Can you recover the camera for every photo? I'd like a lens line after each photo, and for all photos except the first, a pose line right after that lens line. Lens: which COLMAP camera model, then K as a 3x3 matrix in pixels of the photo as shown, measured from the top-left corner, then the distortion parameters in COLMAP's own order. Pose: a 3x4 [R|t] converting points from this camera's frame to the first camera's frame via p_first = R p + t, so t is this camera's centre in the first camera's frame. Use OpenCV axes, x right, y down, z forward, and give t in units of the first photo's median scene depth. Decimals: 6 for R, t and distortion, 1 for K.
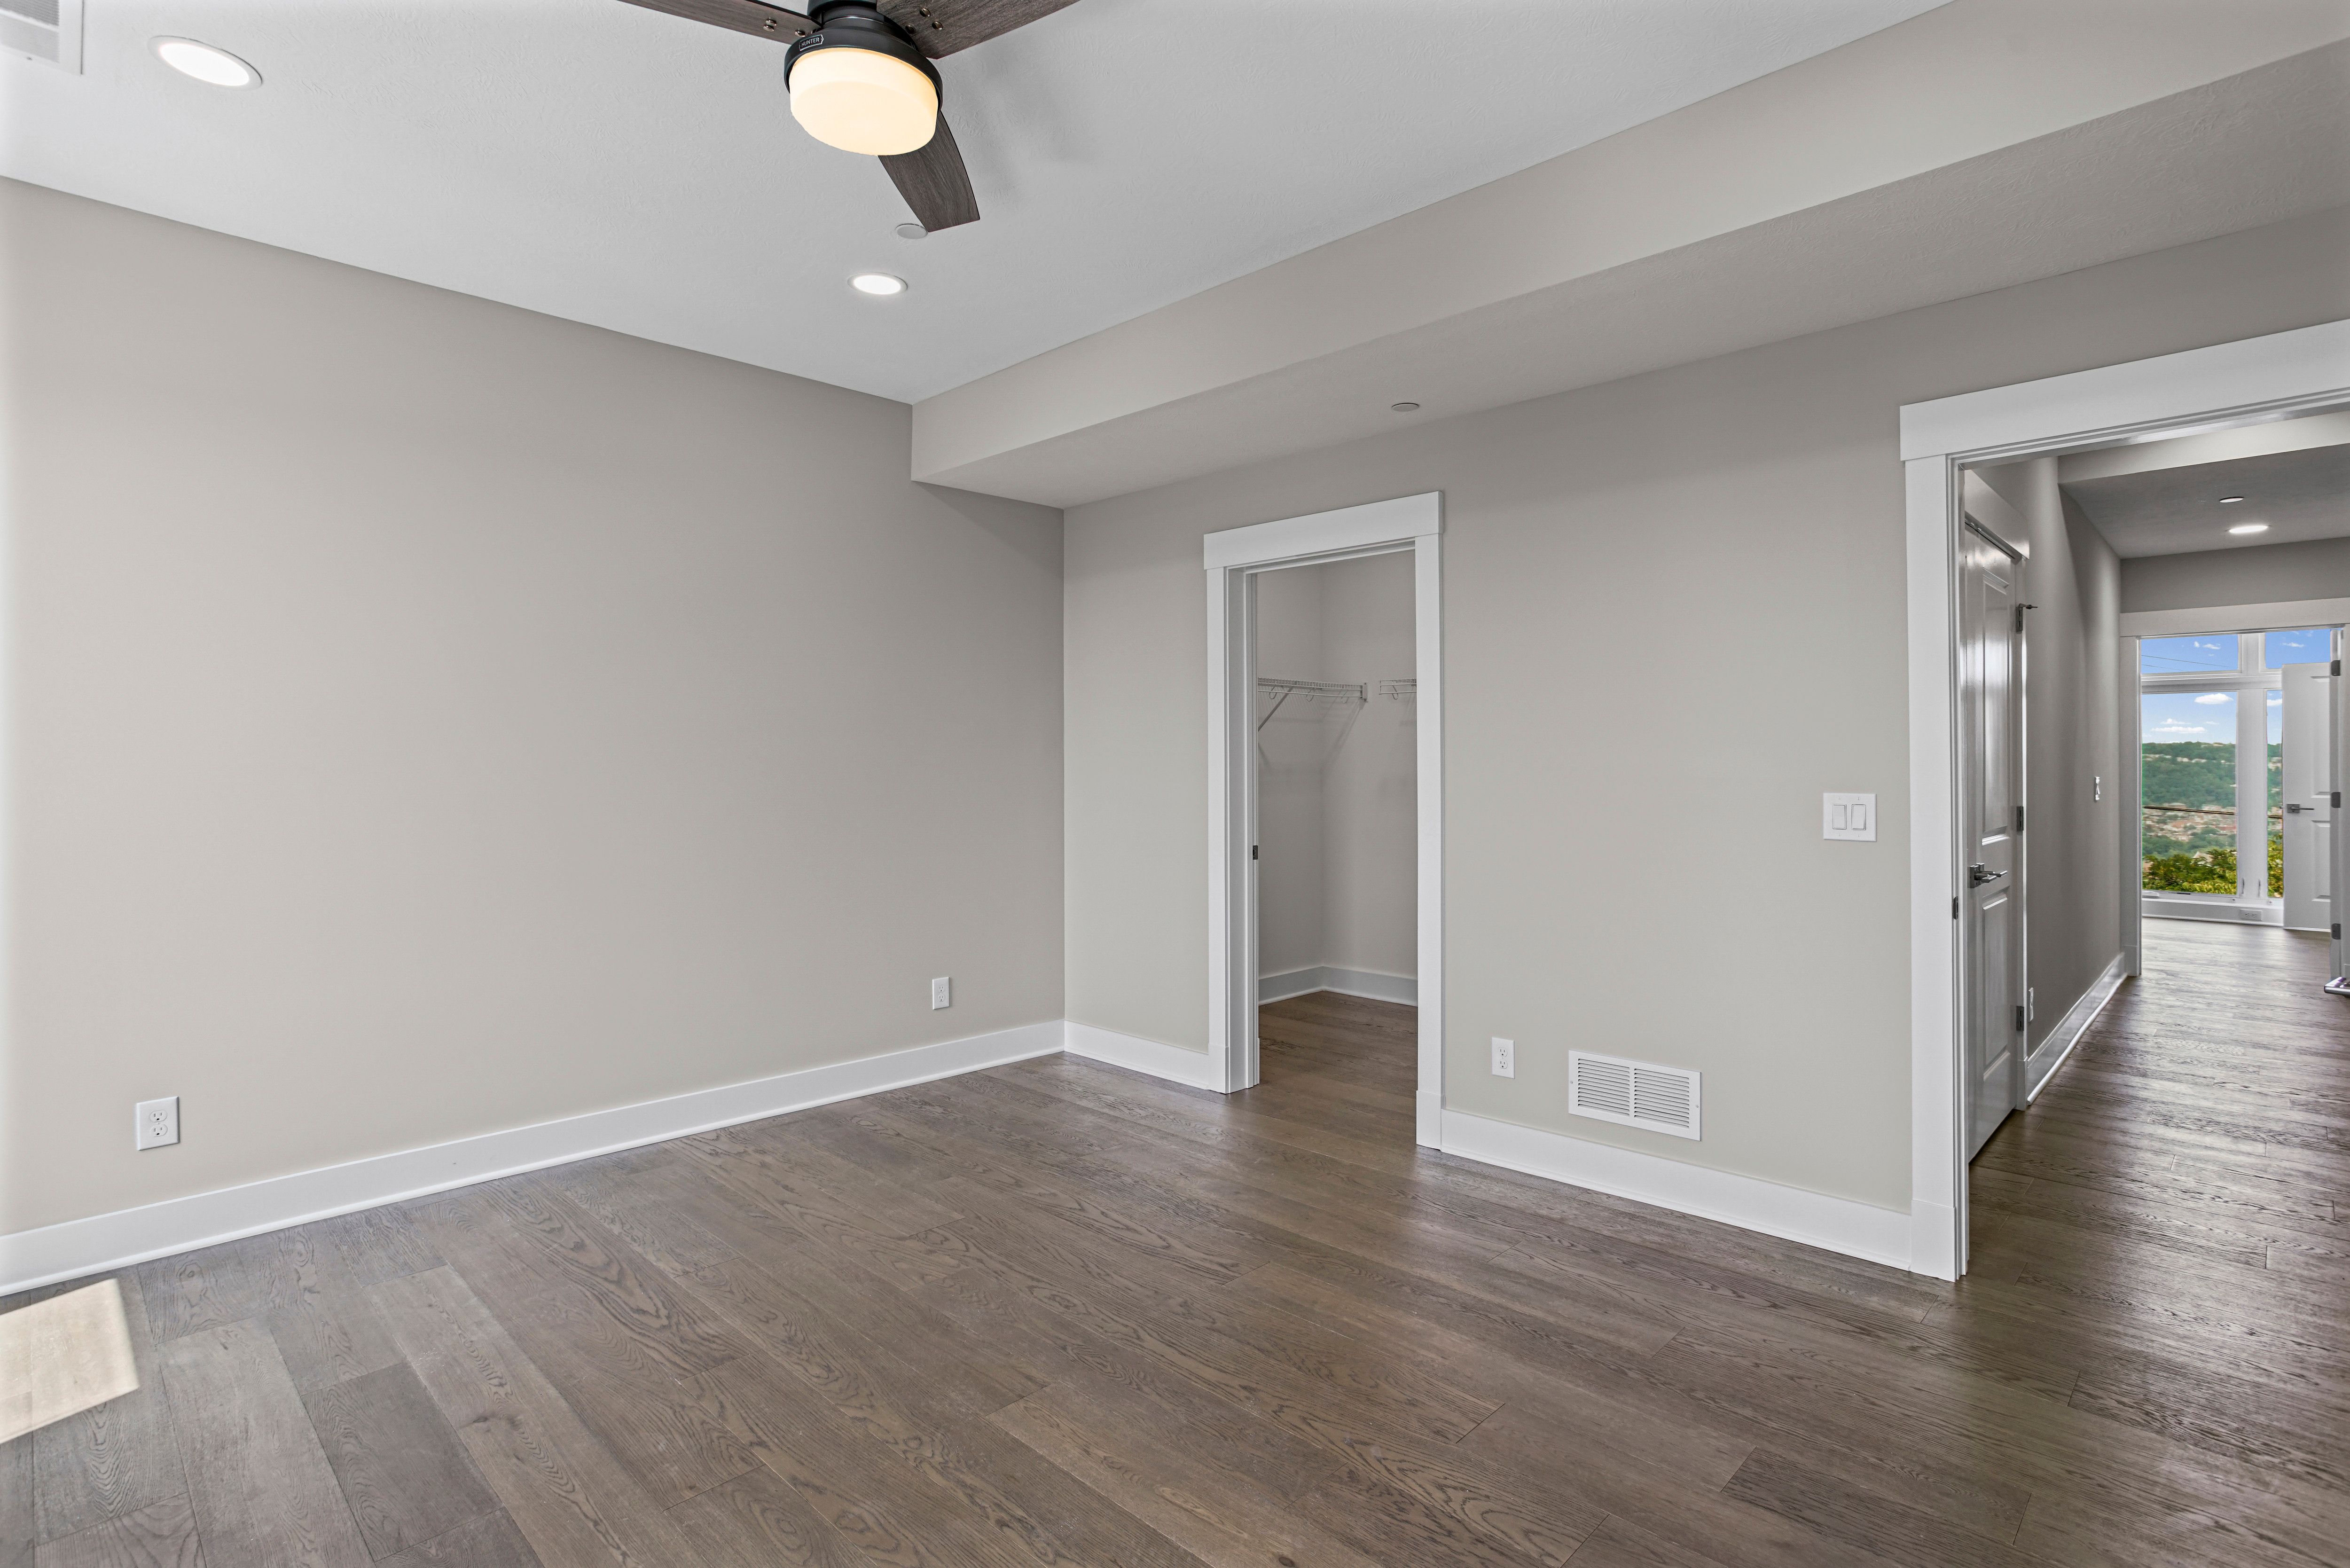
lens RADIAL K [[1133.9, 0, 1178.6], [0, 1133.9, 771.0], [0, 0, 1]] dist [-0.055109, 0.036585]
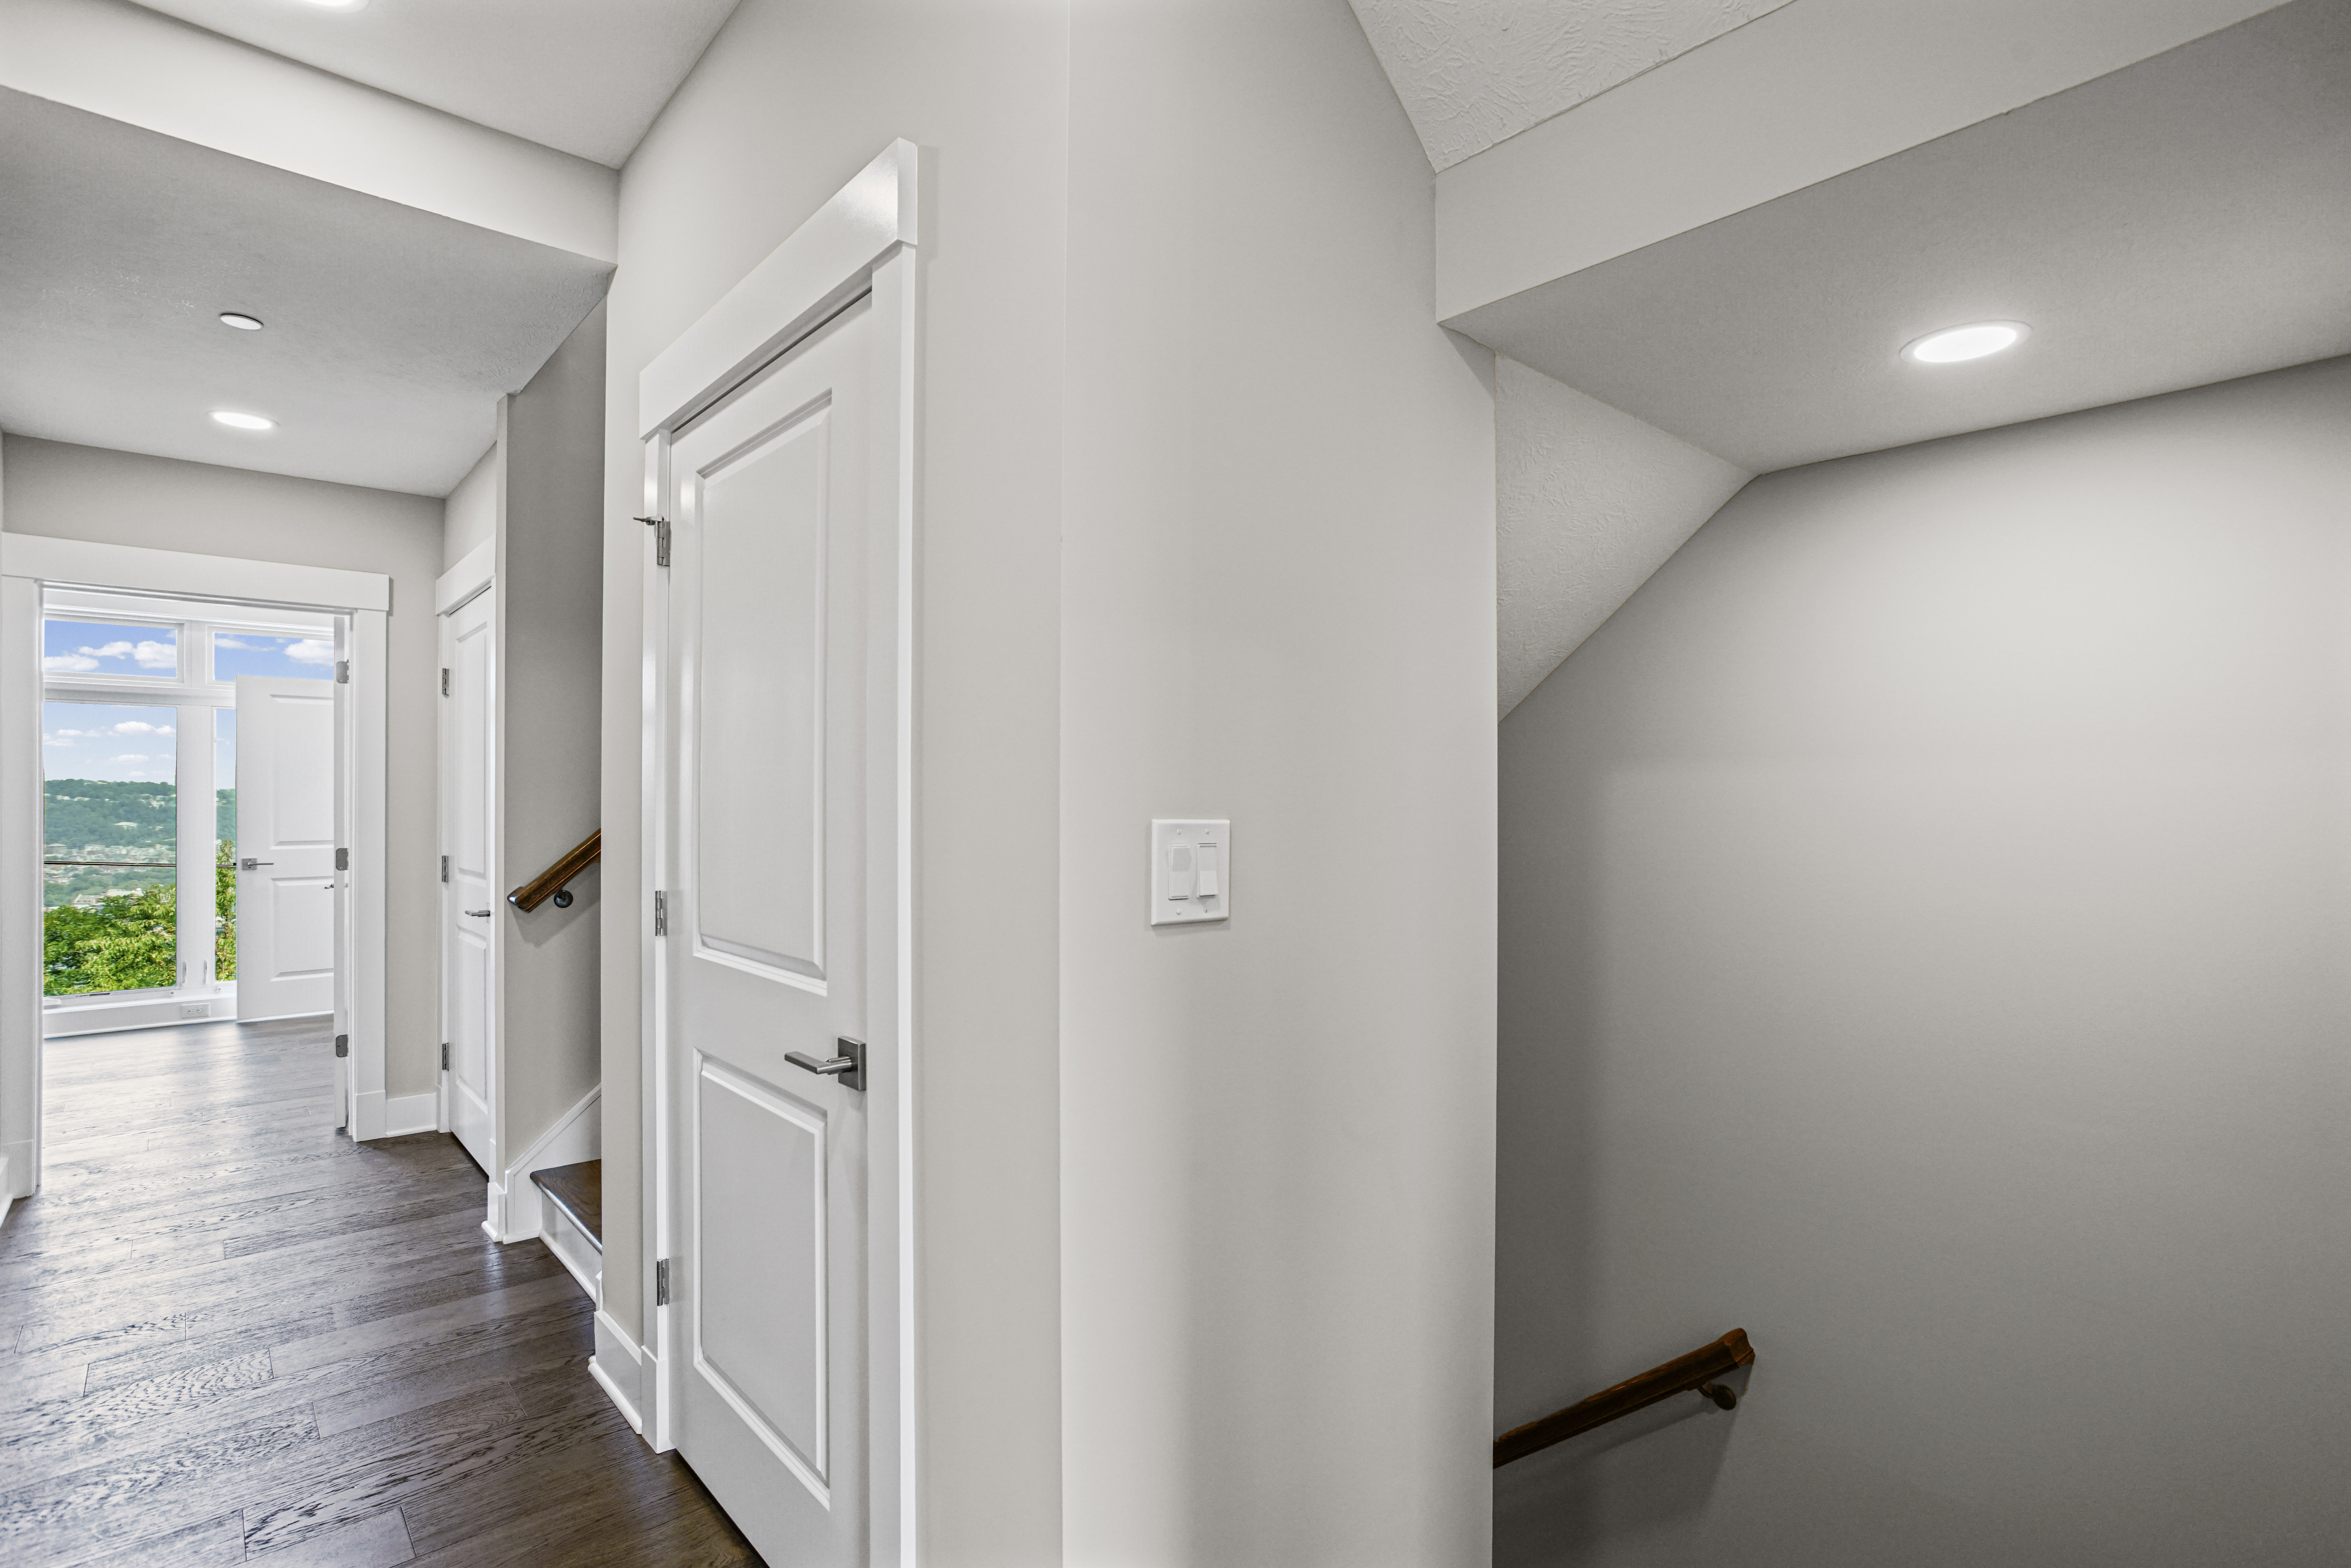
lens RADIAL K [[1134.3, 0, 1179.1], [0, 1134.3, 771.0], [0, 0, 1]] dist [-0.055109, 0.036585]
pose [[0.049363, 0.021359, 0.998552, 0.258825], [0.012583, 0.999679, -0.022005, -0.005259], [-0.998702, 0.013651, 0.049078, 0.311626]]
